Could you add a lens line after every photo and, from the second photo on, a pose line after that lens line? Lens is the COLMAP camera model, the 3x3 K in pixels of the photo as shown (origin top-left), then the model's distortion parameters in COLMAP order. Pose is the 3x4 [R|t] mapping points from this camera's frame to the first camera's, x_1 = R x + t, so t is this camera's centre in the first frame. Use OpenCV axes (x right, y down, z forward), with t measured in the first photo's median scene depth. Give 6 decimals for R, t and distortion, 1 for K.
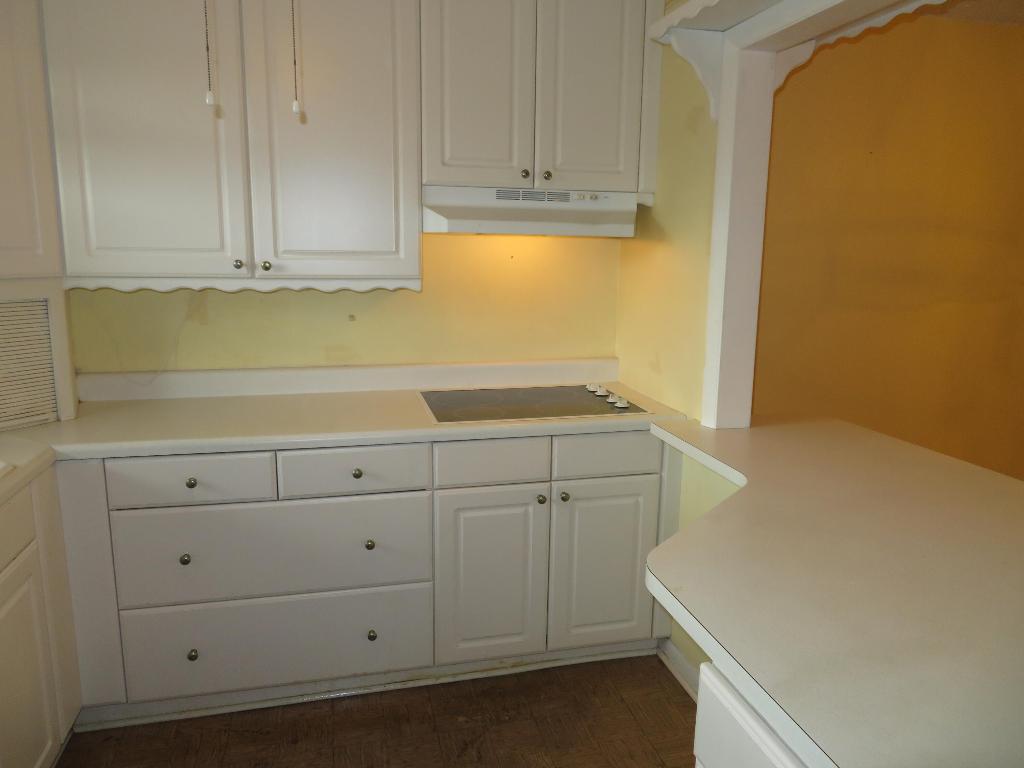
lens RADIAL K [[743.6, 0, 511.8], [0, 743.6, 388.0], [0, 0, 1]] dist [0.005844, -0.002683]
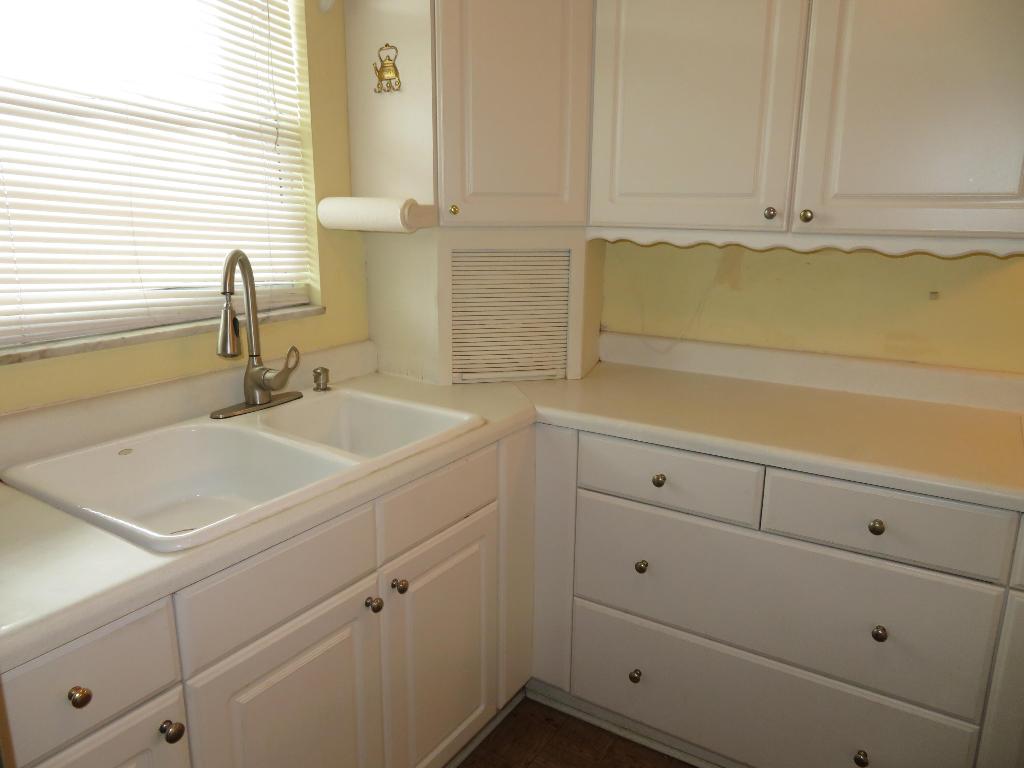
lens RADIAL K [[743.6, 0, 511.8], [0, 743.6, 388.0], [0, 0, 1]] dist [0.005844, -0.002683]
pose [[0.681095, 0.170064, -0.712171, 0.025490], [-0.132930, 0.985209, 0.108135, -0.038083], [0.720028, 0.021019, 0.693627, 0.289642]]
